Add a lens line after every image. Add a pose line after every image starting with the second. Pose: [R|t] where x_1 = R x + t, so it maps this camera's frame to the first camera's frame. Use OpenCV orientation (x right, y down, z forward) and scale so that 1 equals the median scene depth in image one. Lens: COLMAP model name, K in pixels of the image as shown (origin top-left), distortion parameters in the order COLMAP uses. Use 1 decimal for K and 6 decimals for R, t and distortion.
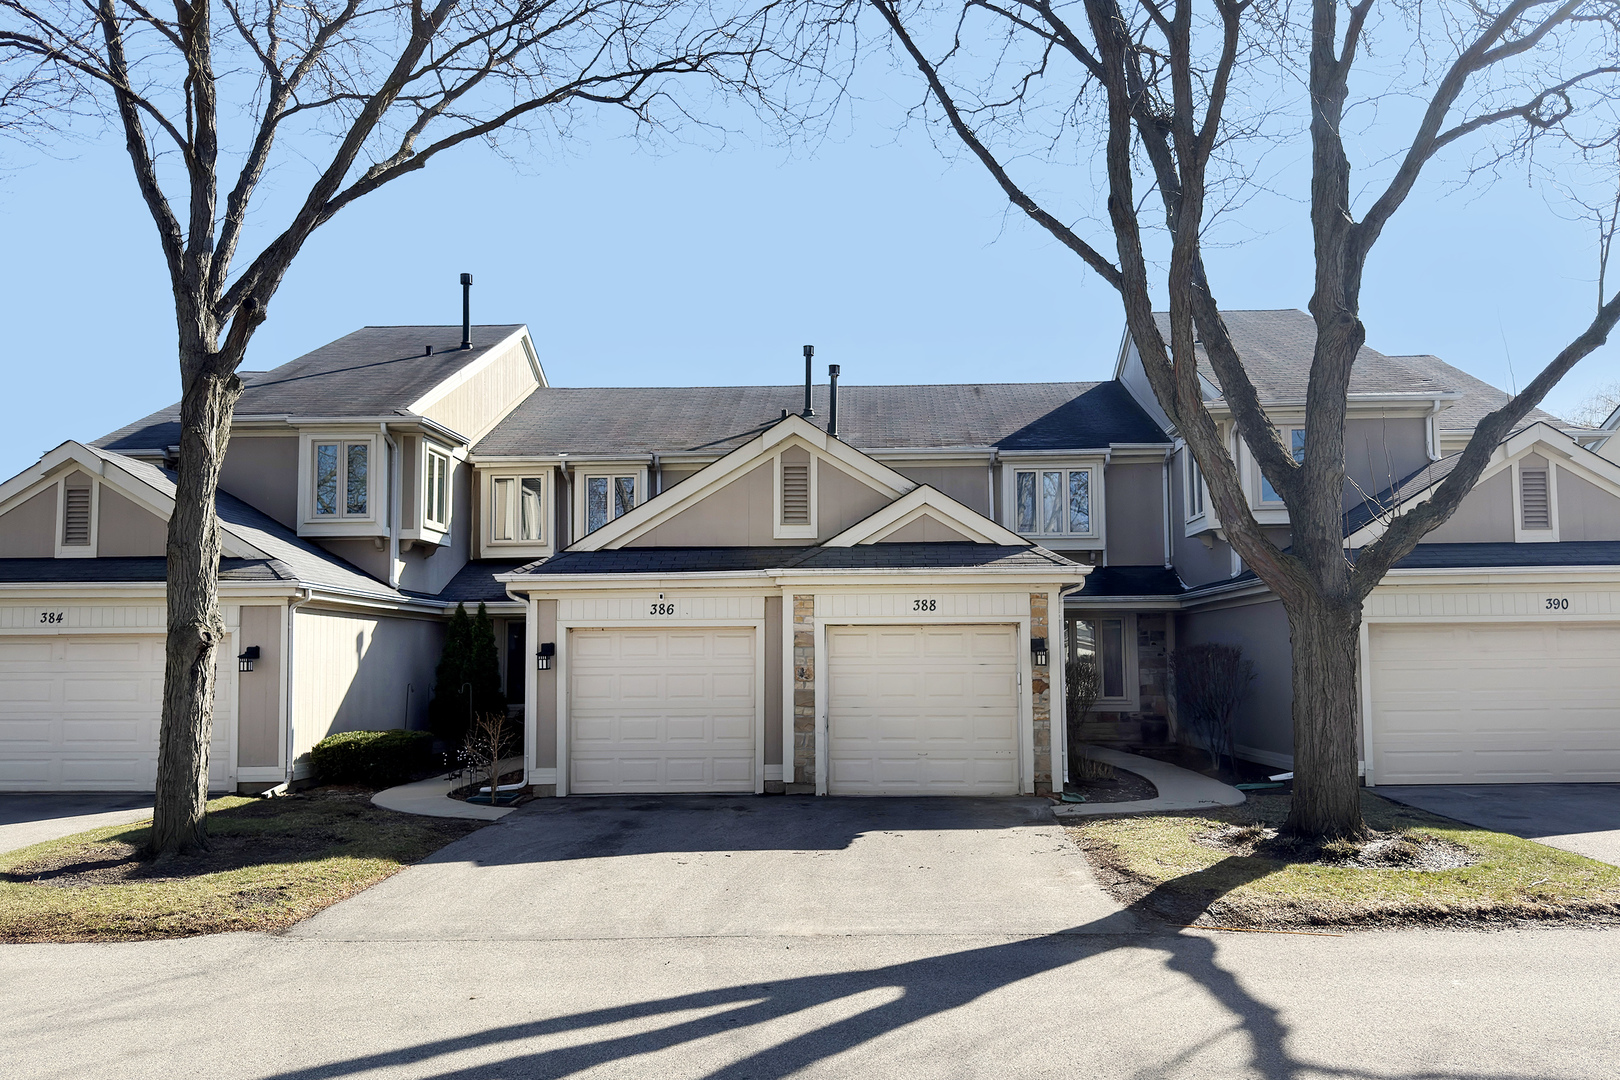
lens RADIAL K [[1175.2, 0, 810.0], [0, 1175.2, 540.0], [0, 0, 1]] dist [0.001224, -0.000791]
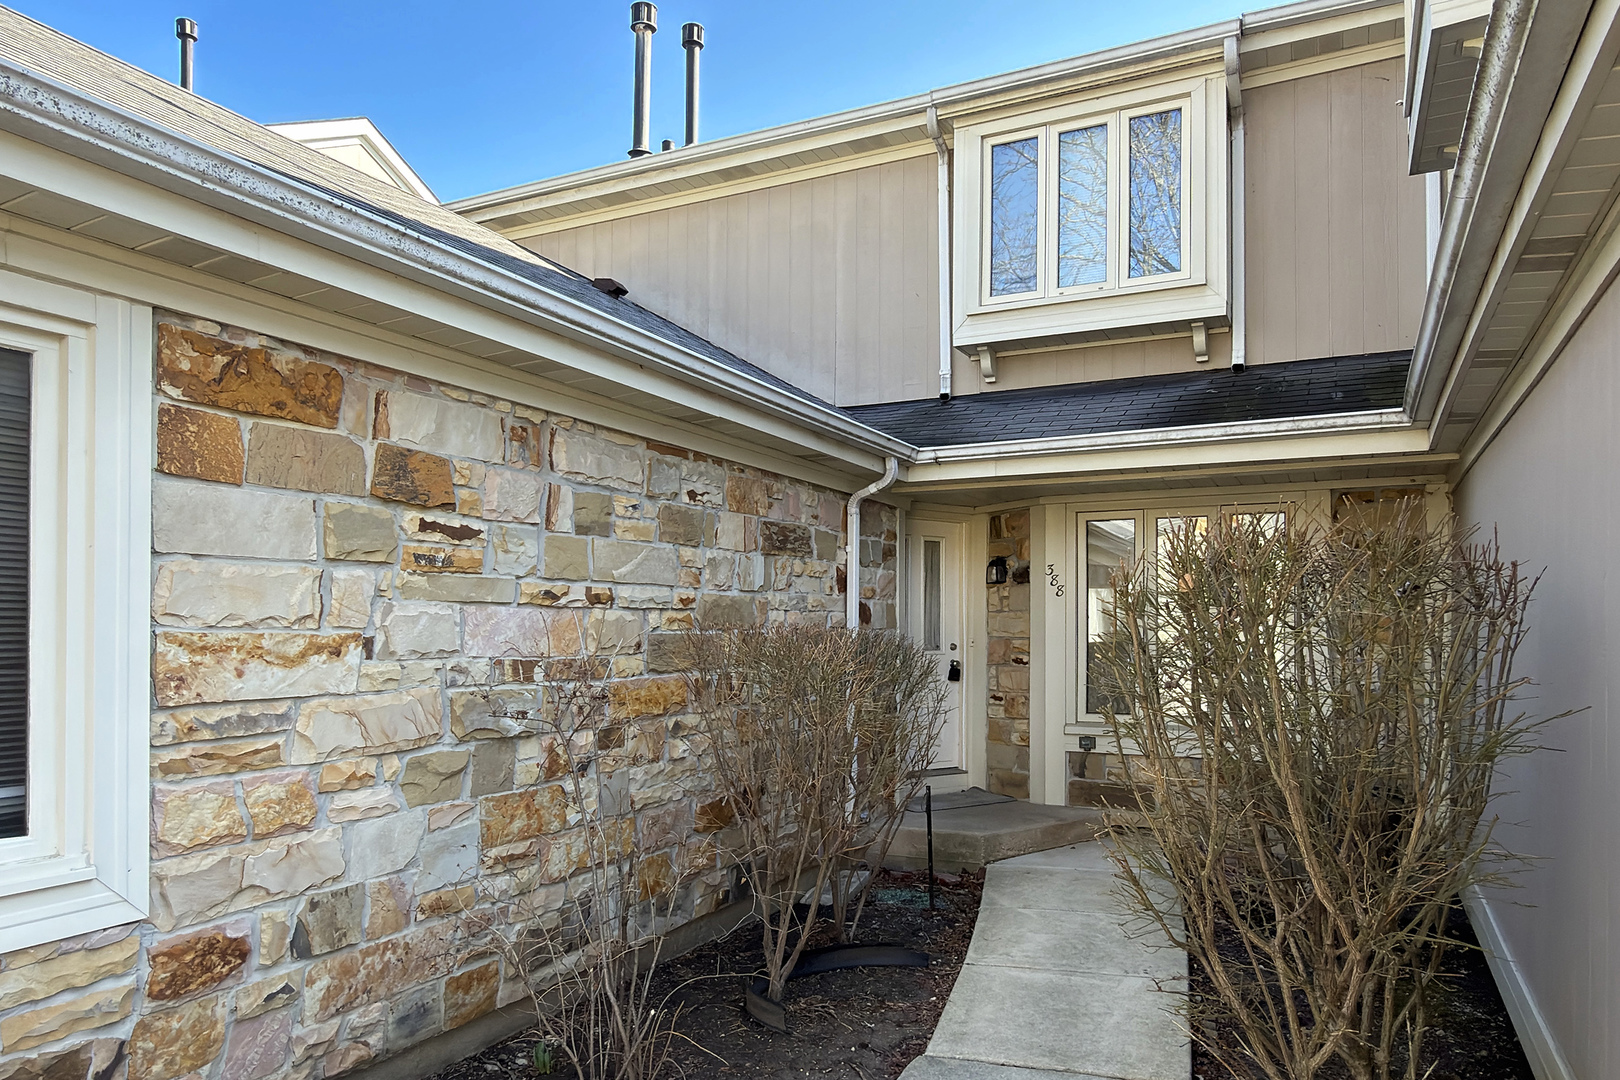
lens RADIAL K [[1006.7, 0, 806.5], [0, 1006.7, 592.7], [0, 0, 1]] dist [-0.010220, -0.001517]
pose [[0.905905, -0.012118, -0.423307, 0.366293], [0.041002, 0.997404, 0.059194, 0.096871], [0.421490, -0.070981, 0.904051, 0.922793]]
